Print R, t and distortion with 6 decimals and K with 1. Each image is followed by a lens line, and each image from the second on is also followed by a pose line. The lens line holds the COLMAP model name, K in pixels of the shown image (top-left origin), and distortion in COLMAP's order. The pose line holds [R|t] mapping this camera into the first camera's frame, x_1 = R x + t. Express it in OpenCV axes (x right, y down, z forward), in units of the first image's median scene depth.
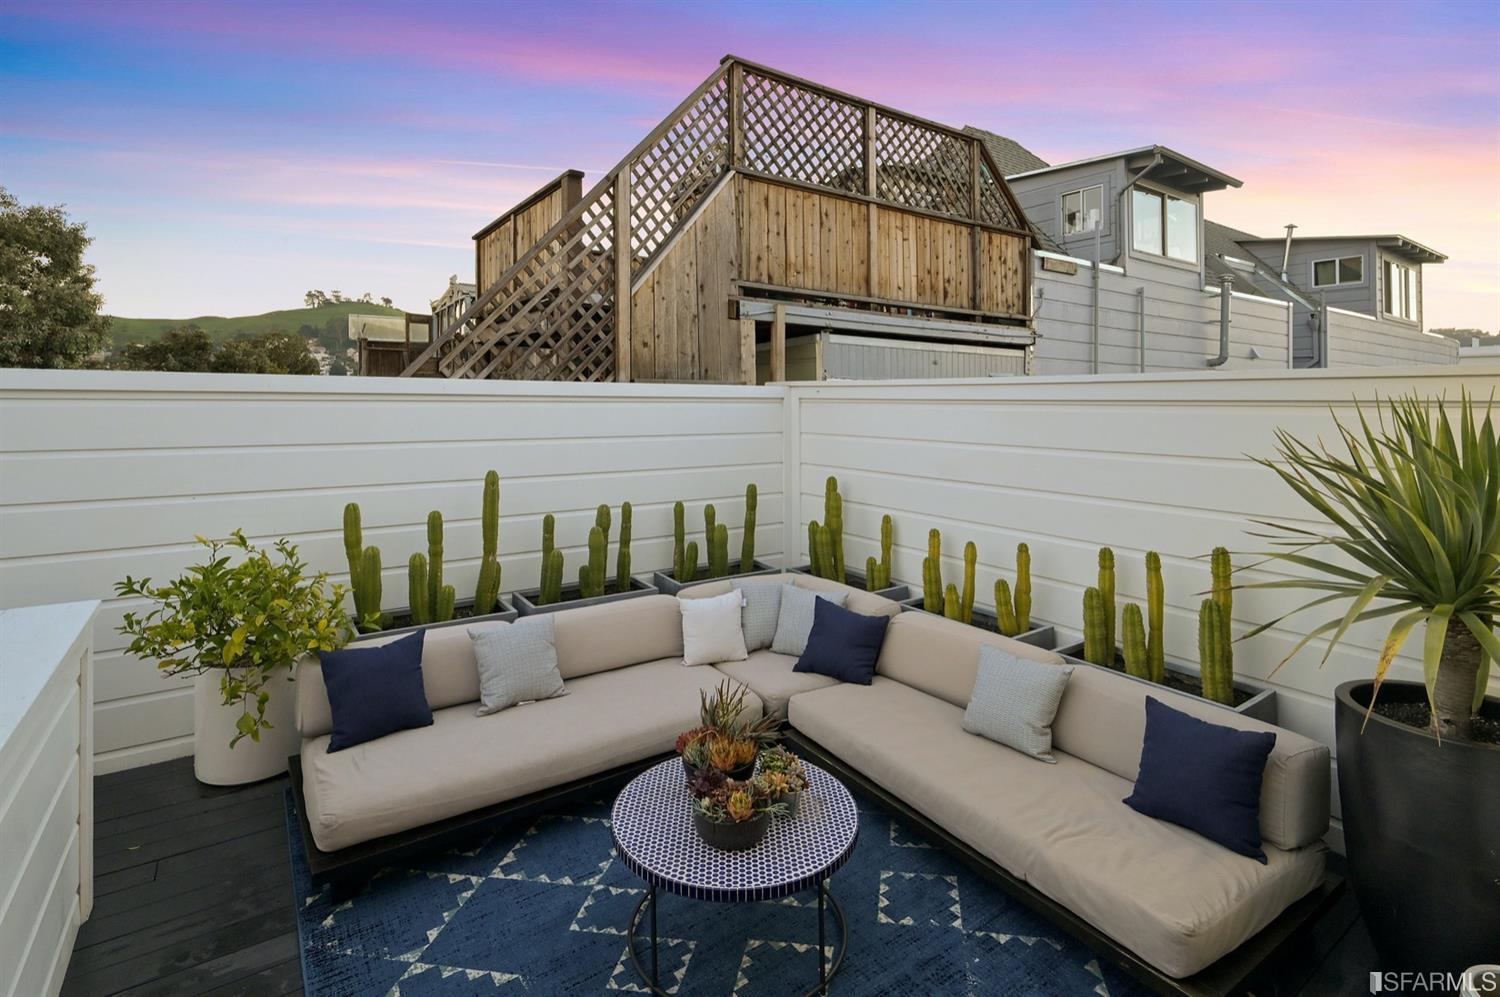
lens RADIAL K [[735.7, 0, 747.8], [0, 735.7, 401.0], [0, 0, 1]] dist [0.000490, -0.000416]
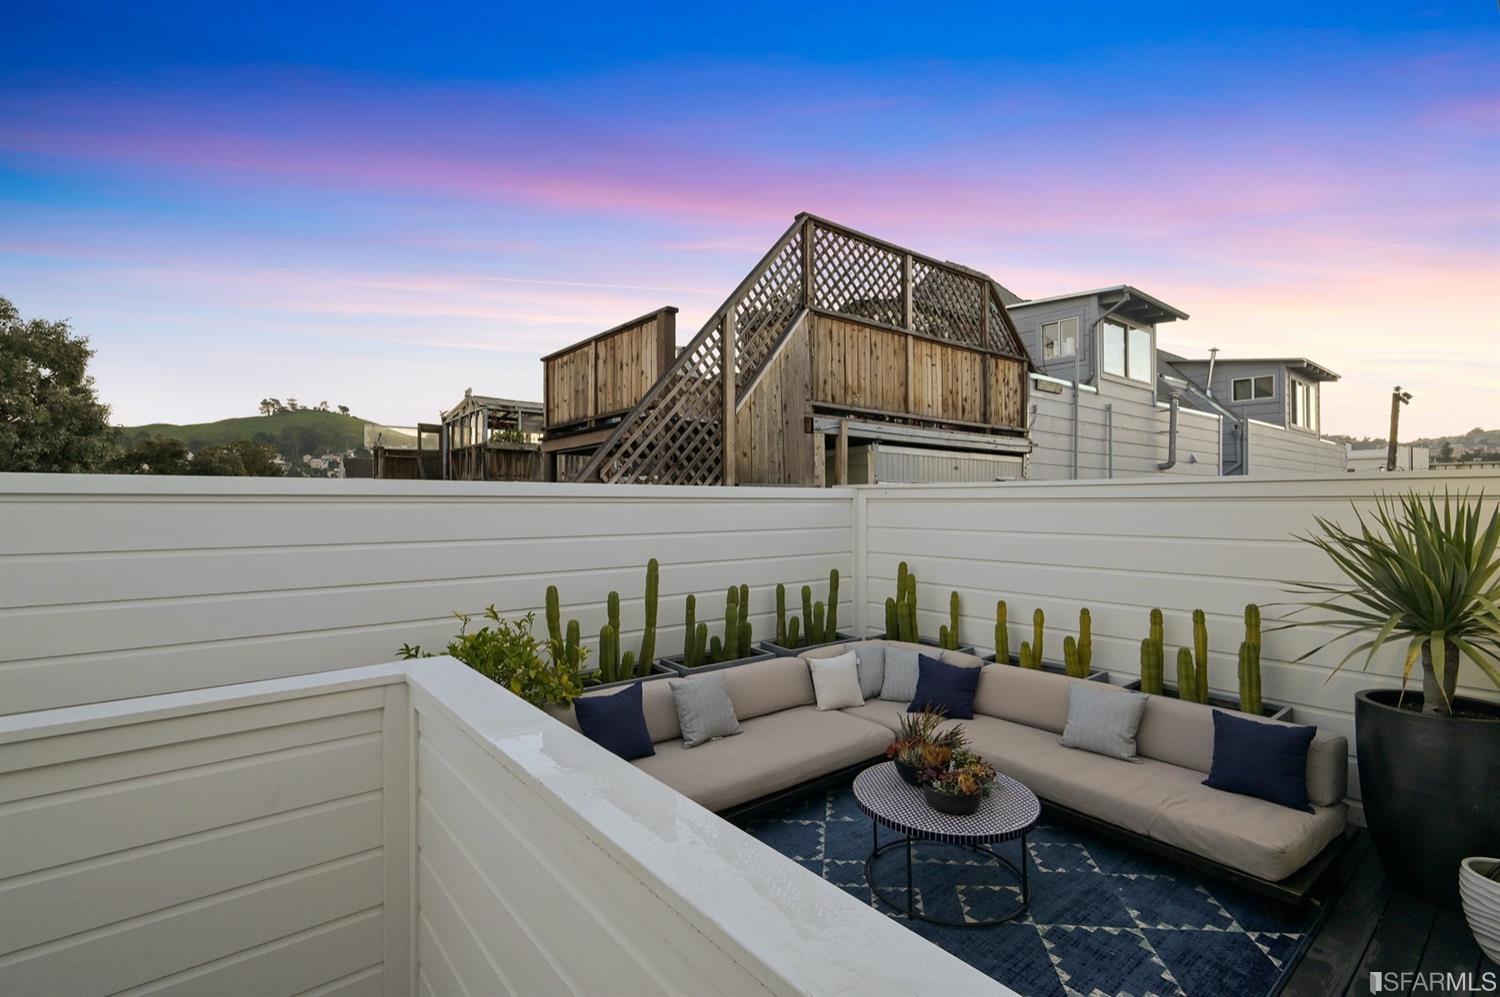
lens RADIAL K [[677.4, 0, 751.5], [0, 677.4, 508.4], [0, 0, 1]] dist [-0.000054, 0.000186]
pose [[0.998193, -0.007835, 0.059577, -0.175015], [0.007314, 0.999933, 0.008955, 0.001212], [-0.059643, -0.008503, 0.998184, -0.096776]]
